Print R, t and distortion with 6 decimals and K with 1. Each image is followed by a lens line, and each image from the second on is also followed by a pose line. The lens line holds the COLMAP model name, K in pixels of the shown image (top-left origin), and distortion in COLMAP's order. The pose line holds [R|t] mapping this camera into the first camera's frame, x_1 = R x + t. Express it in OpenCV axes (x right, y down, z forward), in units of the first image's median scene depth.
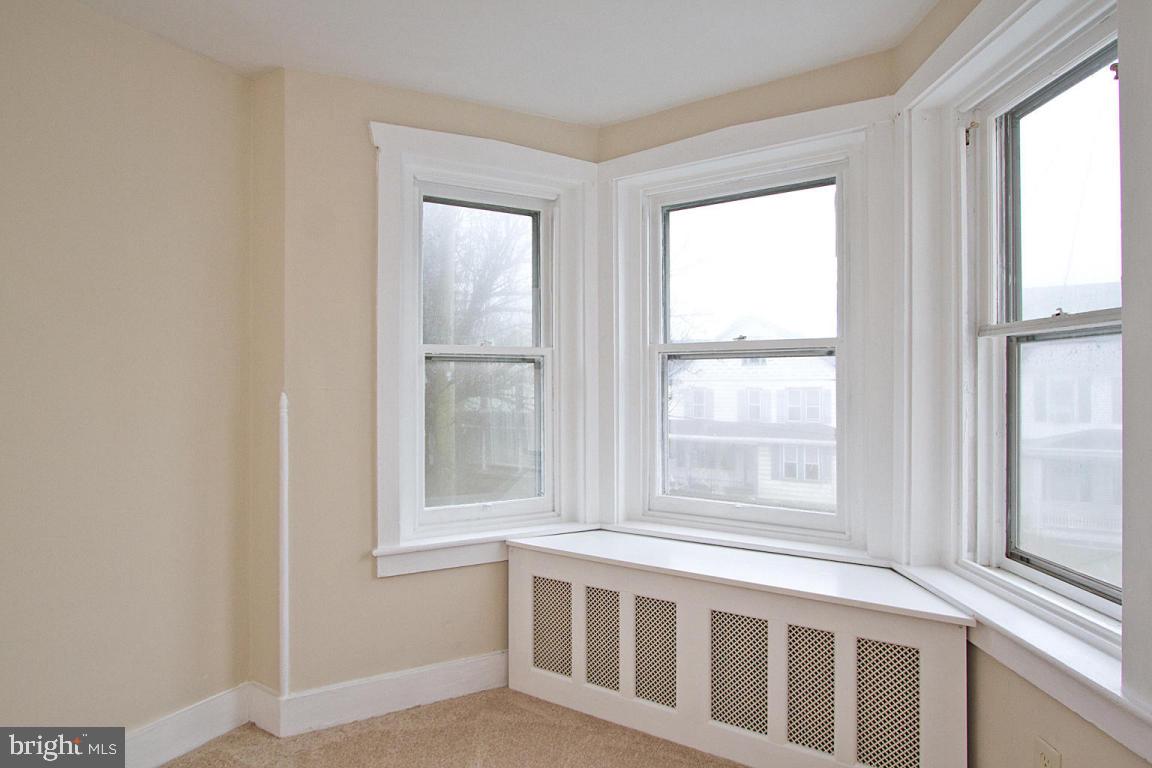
lens RADIAL K [[592.6, 0, 576.0], [0, 592.6, 384.0], [0, 0, 1]] dist [-0.021886, 0.000702]
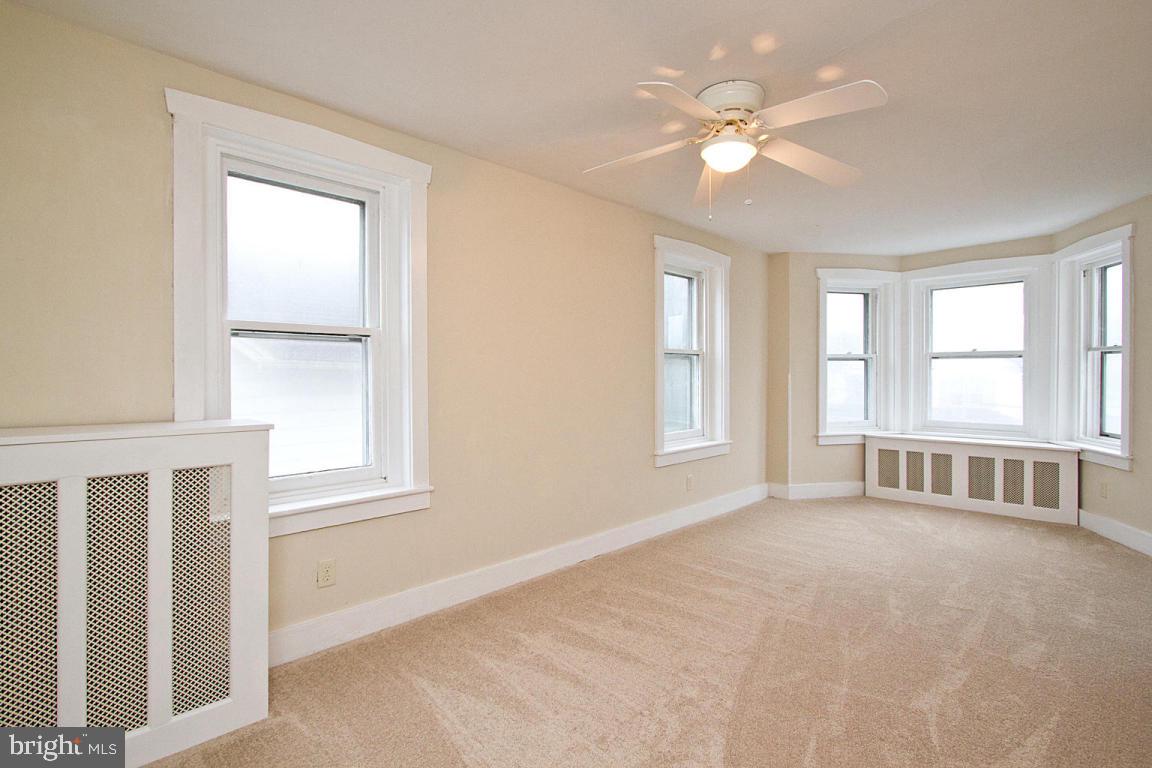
lens RADIAL K [[542.6, 0, 576.0], [0, 542.6, 384.0], [0, 0, 1]] dist [-0.019452, 0.000254]
pose [[0.970644, 0.003096, -0.240502, -0.790805], [0.001369, 0.999830, 0.018393, 0.015122], [0.240518, -0.018182, 0.970474, -1.533152]]
